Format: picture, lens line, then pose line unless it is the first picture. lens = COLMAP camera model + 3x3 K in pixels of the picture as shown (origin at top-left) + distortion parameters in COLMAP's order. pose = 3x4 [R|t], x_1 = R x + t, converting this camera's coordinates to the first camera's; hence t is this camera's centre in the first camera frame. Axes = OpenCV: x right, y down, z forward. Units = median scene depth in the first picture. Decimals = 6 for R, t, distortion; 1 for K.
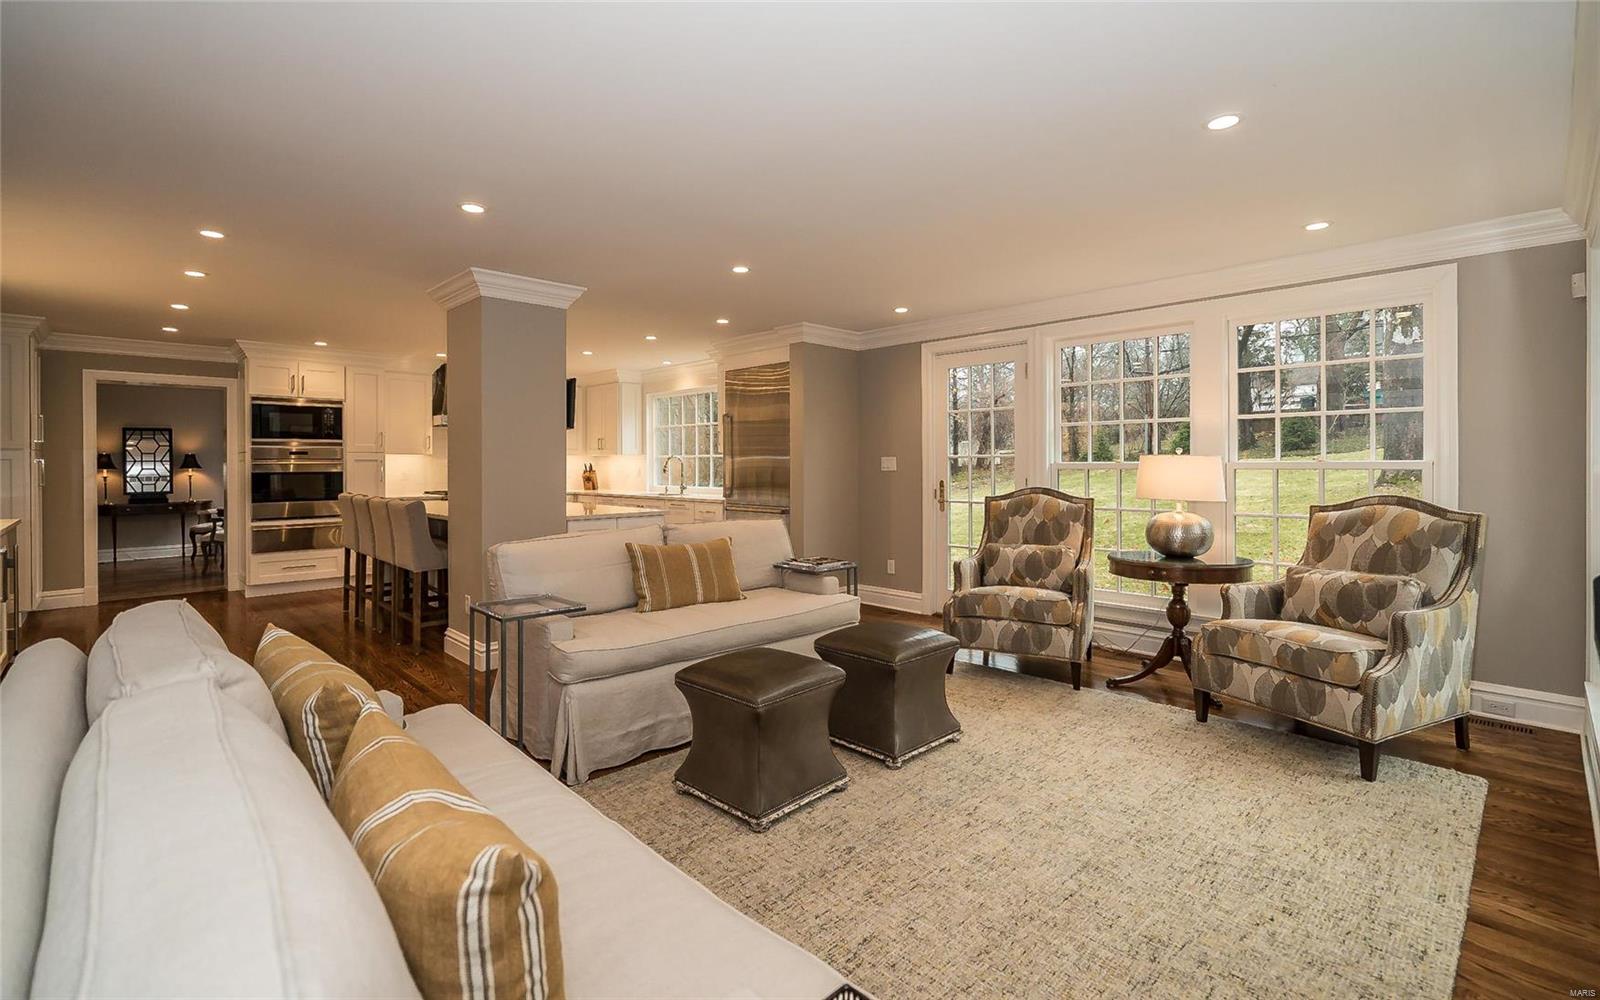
lens RADIAL K [[718.8, 0, 795.8], [0, 718.8, 467.3], [0, 0, 1]] dist [-0.001318, -0.000150]
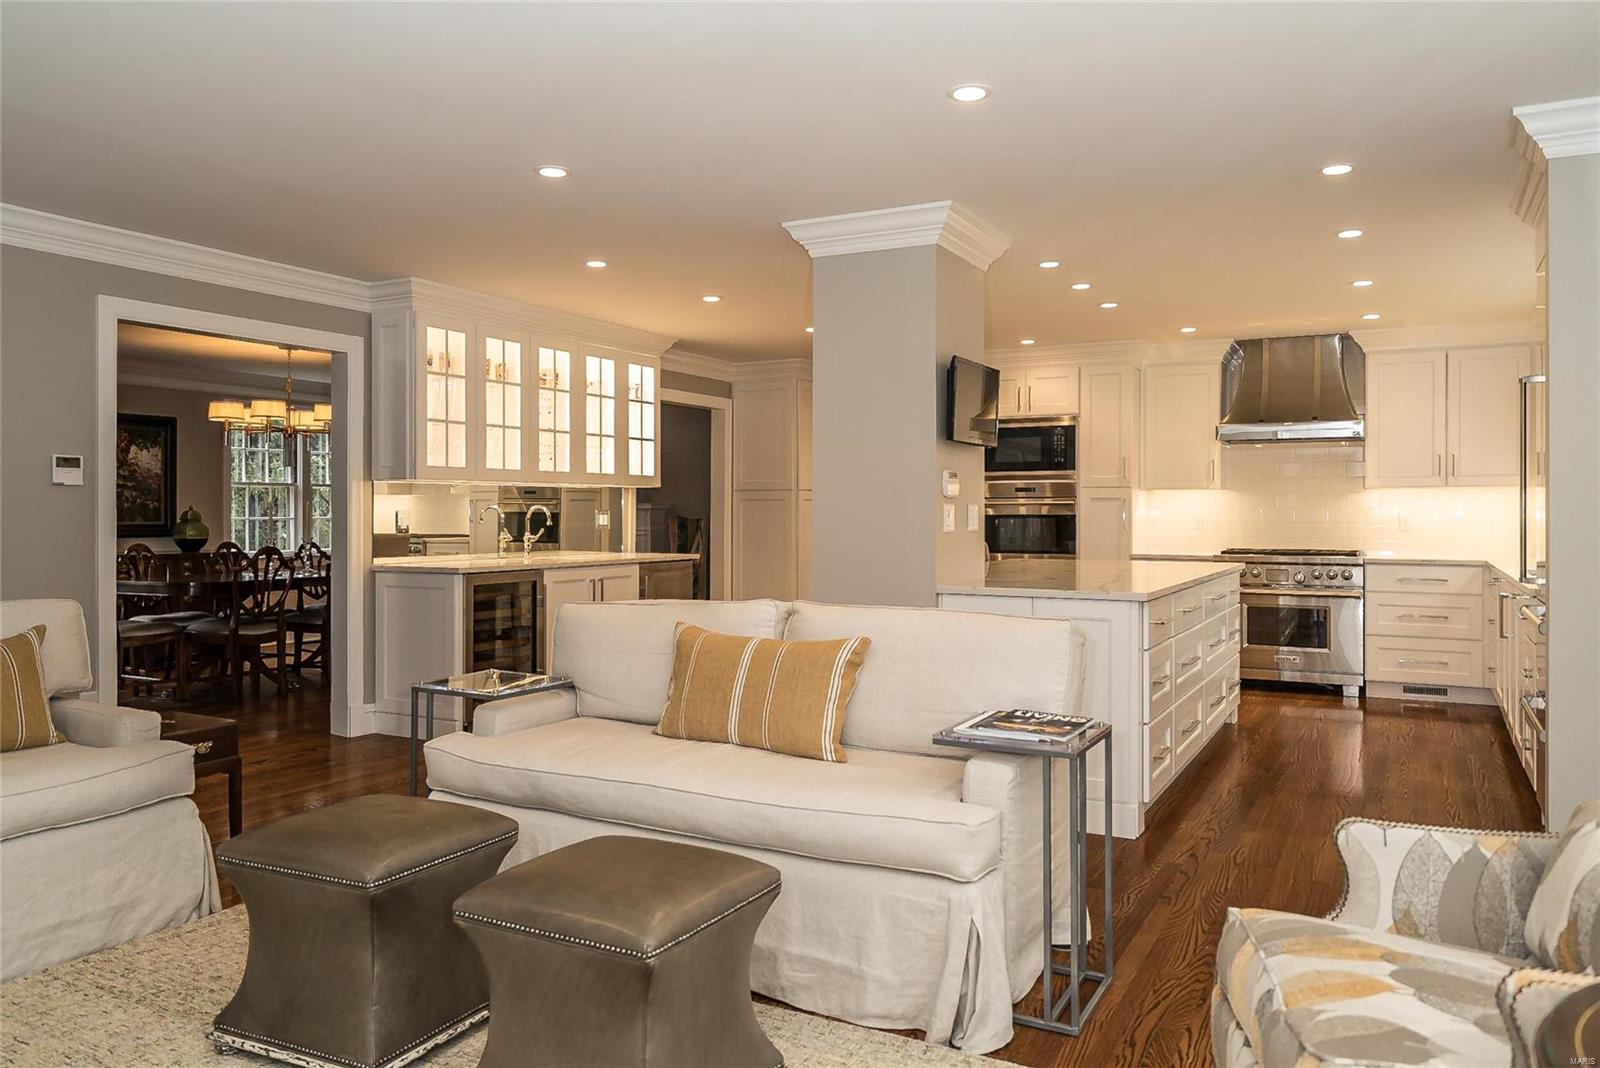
lens RADIAL K [[1139.2, 0, 792.5], [0, 1139.2, 508.1], [0, 0, 1]] dist [0.007340, 0.001764]
pose [[0.305281, -0.000703, -0.952262, 0.383232], [-0.004538, 0.999987, -0.002193, 0.003442], [0.952251, 0.004991, 0.305274, 0.406715]]
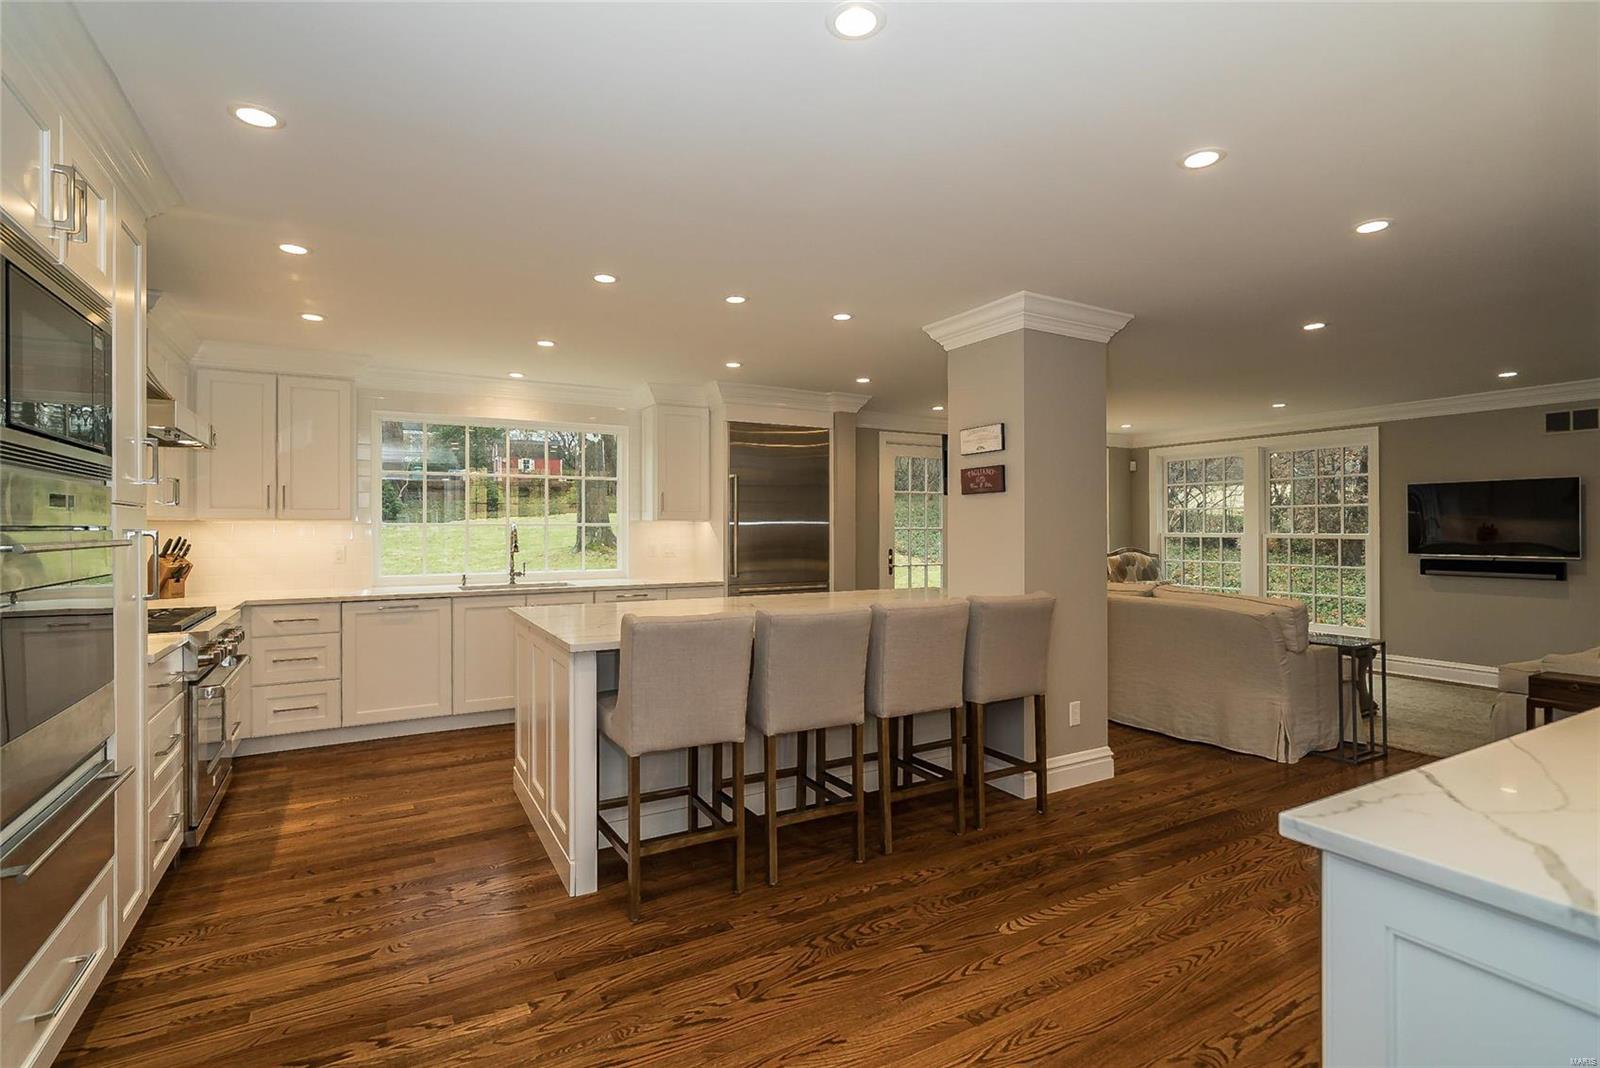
lens RADIAL K [[745.9, 0, 791.1], [0, 745.9, 531.2], [0, 0, 1]] dist [-0.004234, 0.000142]
pose [[0.254284, -0.001423, 0.967129, -0.882032], [0.004741, 0.999989, 0.000225, -0.009182], [-0.967118, 0.004528, 0.254288, 0.719338]]
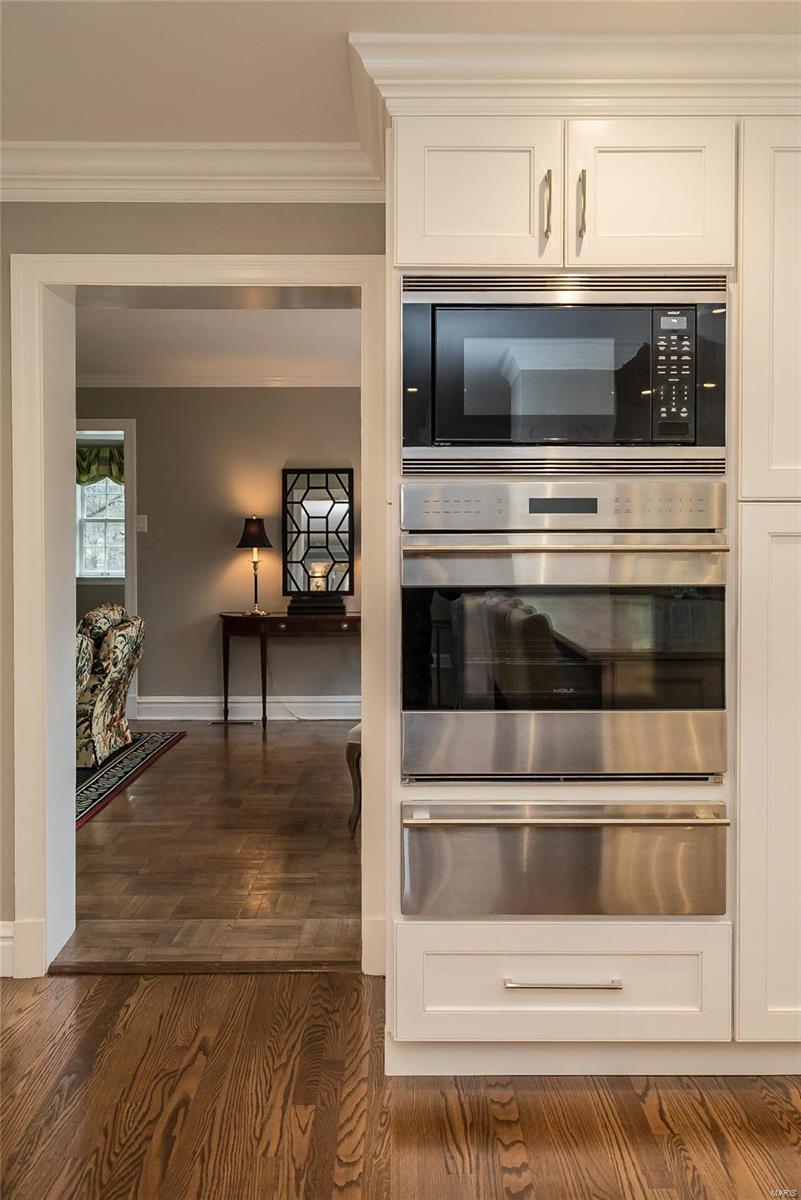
lens RADIAL K [[980.9, 0, 399.1], [0, 980.9, 551.6], [0, 0, 1]] dist [-0.004492, -0.002562]
pose [[0.720628, 0.016536, -0.693125, -0.515930], [-0.005484, 0.999820, 0.018151, -0.010370], [0.693301, -0.009278, 0.720589, 0.742513]]
